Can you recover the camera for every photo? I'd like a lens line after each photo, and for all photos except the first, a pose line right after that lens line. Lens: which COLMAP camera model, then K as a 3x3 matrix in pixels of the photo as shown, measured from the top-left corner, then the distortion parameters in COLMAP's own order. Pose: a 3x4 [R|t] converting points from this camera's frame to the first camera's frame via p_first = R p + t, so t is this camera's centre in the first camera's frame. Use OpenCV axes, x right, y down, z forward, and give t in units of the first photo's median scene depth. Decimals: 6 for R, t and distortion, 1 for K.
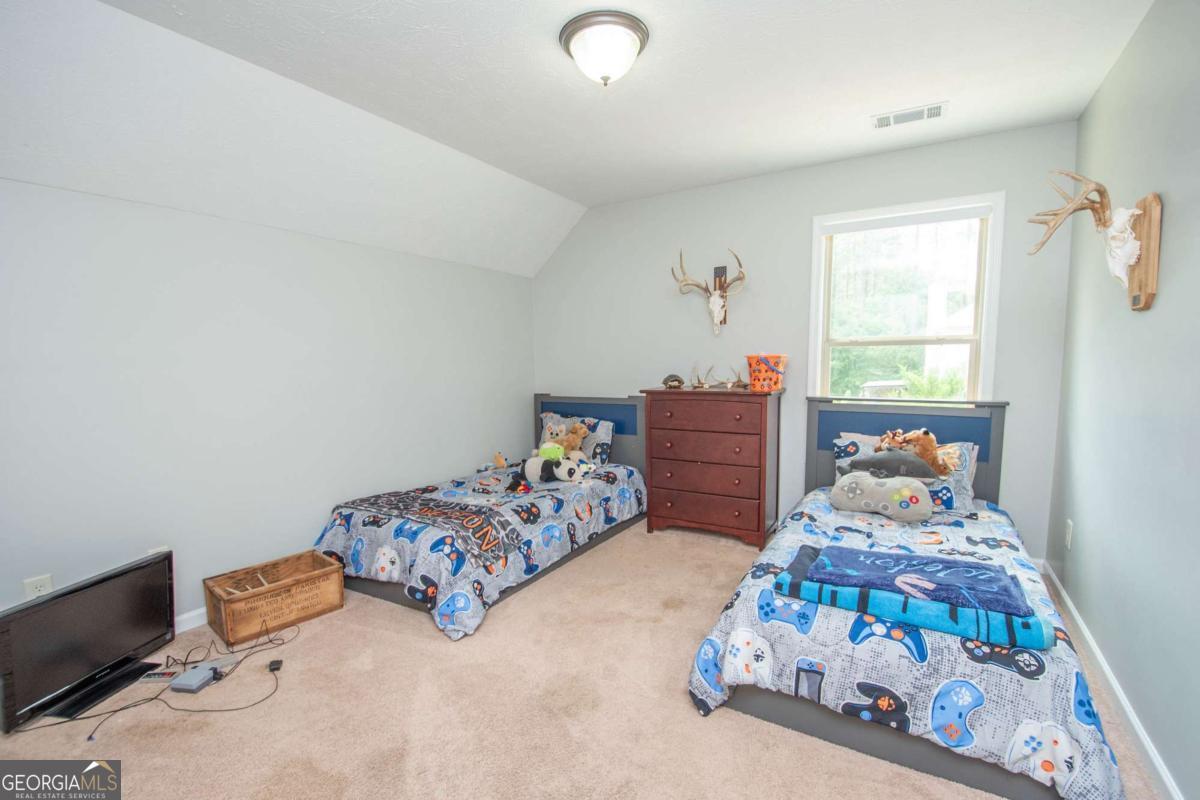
lens RADIAL K [[529.8, 0, 597.6], [0, 529.8, 411.2], [0, 0, 1]] dist [0.004515, -0.018071]
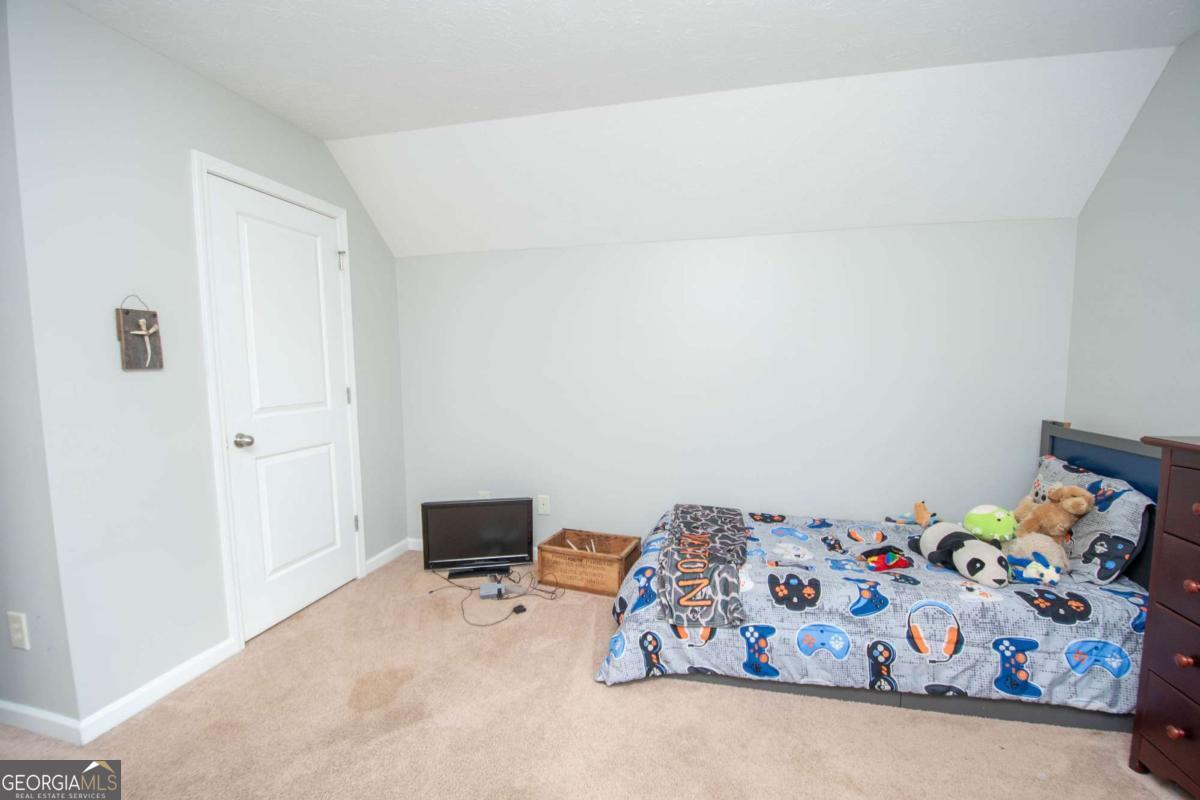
lens RADIAL K [[529.8, 0, 597.6], [0, 529.8, 411.2], [0, 0, 1]] dist [0.004515, -0.018071]
pose [[0.305215, 0.099291, -0.947093, 0.412835], [-0.089744, 0.993122, 0.075196, -0.062948], [0.948045, 0.062045, 0.312026, 0.549640]]
